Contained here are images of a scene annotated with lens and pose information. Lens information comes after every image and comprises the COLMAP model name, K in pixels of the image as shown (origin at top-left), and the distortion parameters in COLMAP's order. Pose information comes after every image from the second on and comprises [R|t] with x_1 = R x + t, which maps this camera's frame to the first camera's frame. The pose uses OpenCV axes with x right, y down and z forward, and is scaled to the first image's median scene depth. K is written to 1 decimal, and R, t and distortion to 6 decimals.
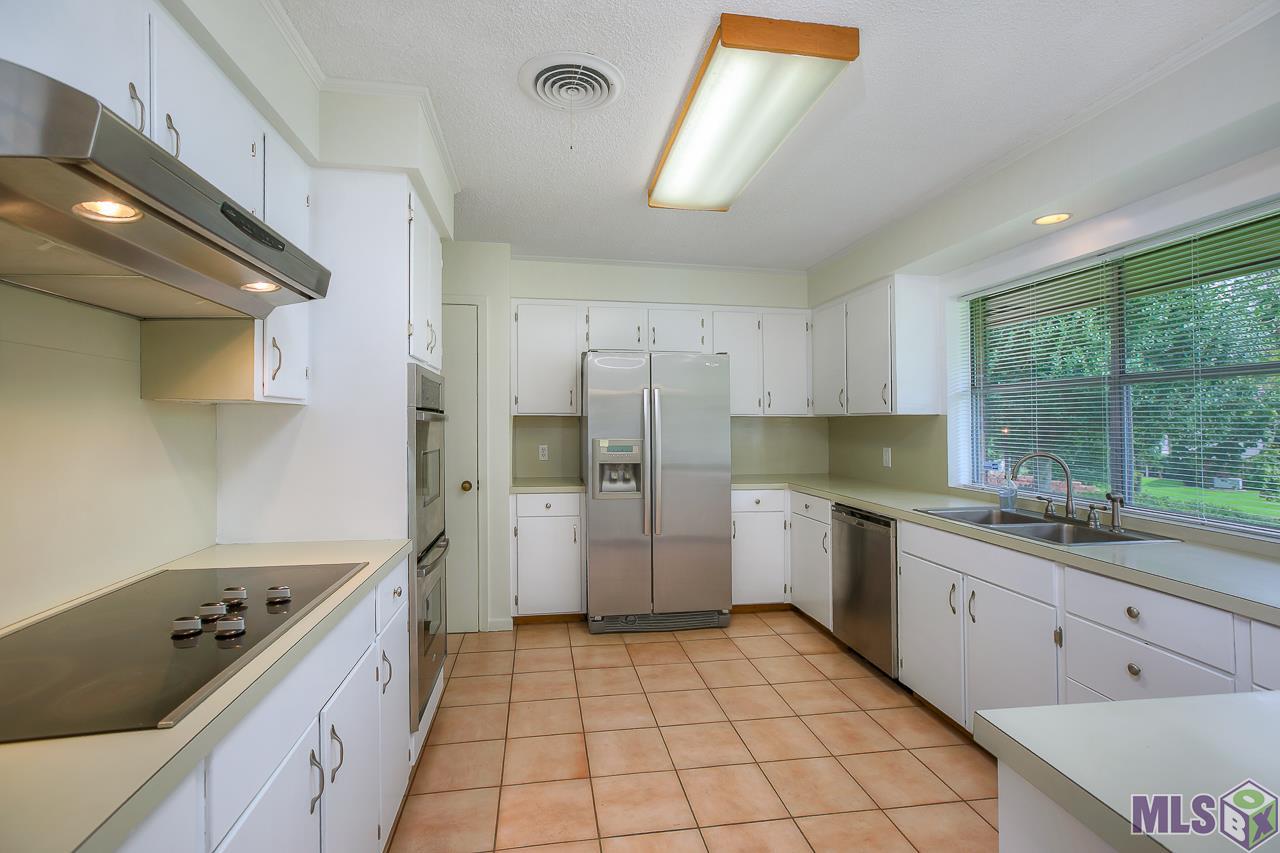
lens RADIAL K [[567.6, 0, 635.3], [0, 567.6, 417.8], [0, 0, 1]] dist [-0.003893, -0.000139]
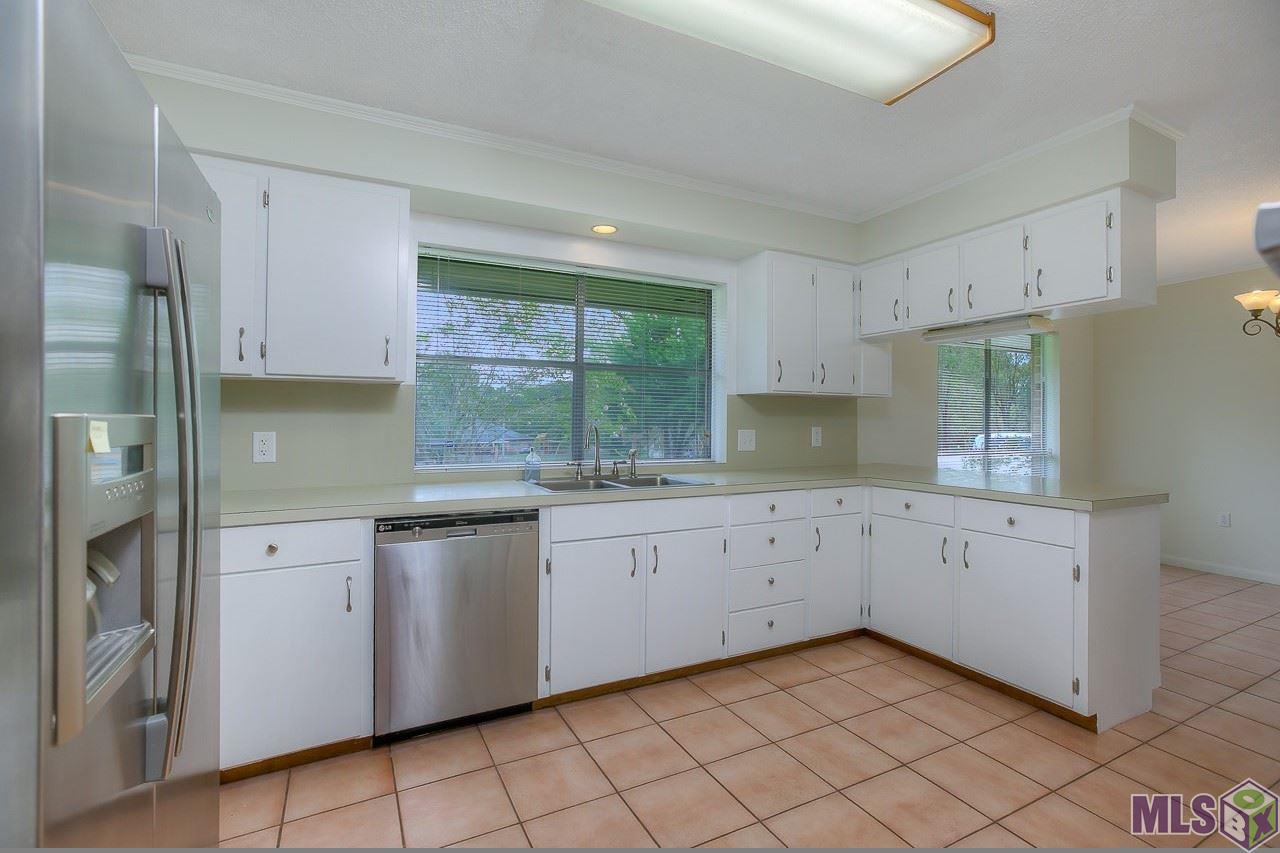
lens RADIAL K [[567.6, 0, 626.6], [0, 567.6, 422.0], [0, 0, 1]] dist [-0.003893, -0.000139]
pose [[-0.286789, 0.013038, 0.957905, -0.306332], [-0.007688, 0.999844, -0.015911, 0.056226], [-0.957963, -0.011928, -0.286644, 0.913230]]
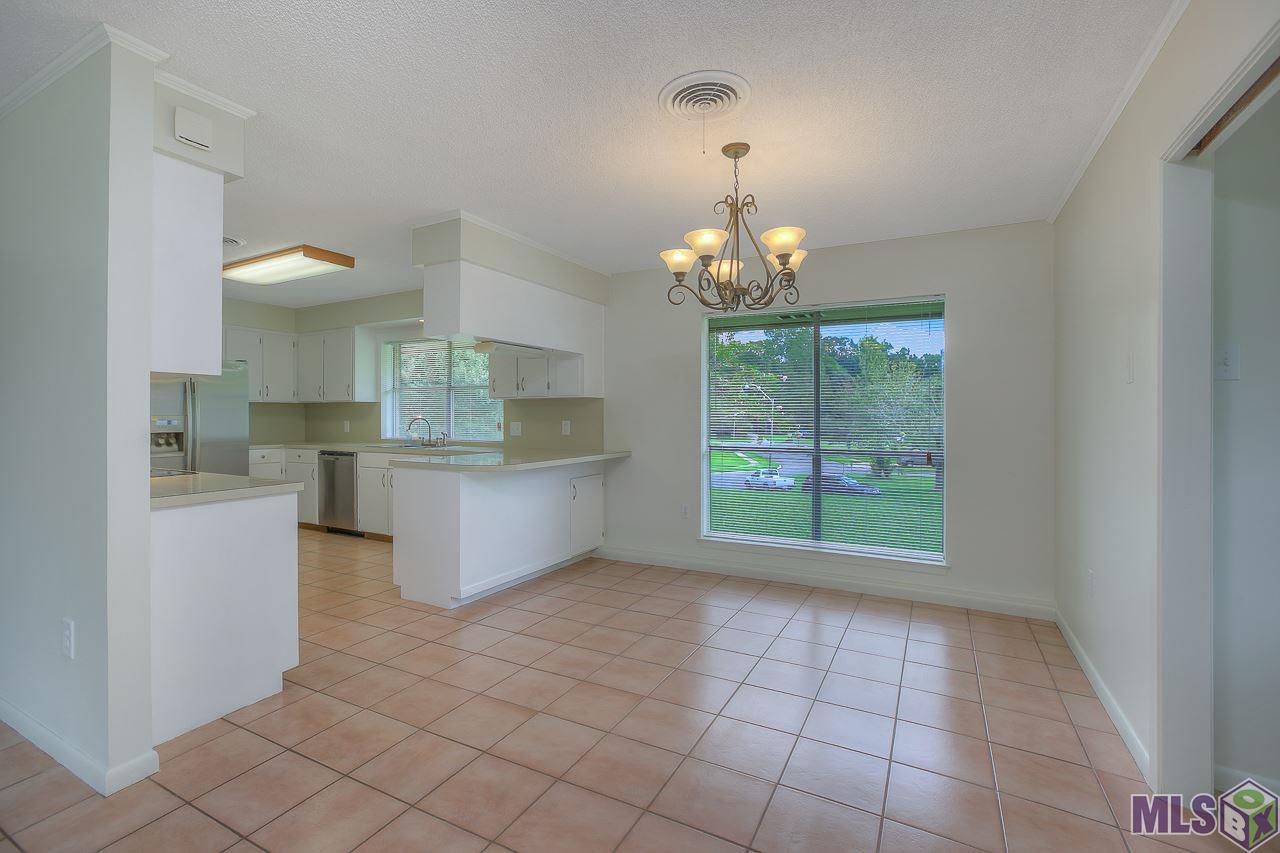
lens RADIAL K [[567.6, 0, 652.1], [0, 567.6, 402.9], [0, 0, 1]] dist [-0.003893, -0.000139]
pose [[0.588583, 0.010009, 0.808375, -0.468729], [-0.004424, 0.999948, -0.009160, 0.010190], [-0.808425, 0.001815, 0.588597, -0.881112]]
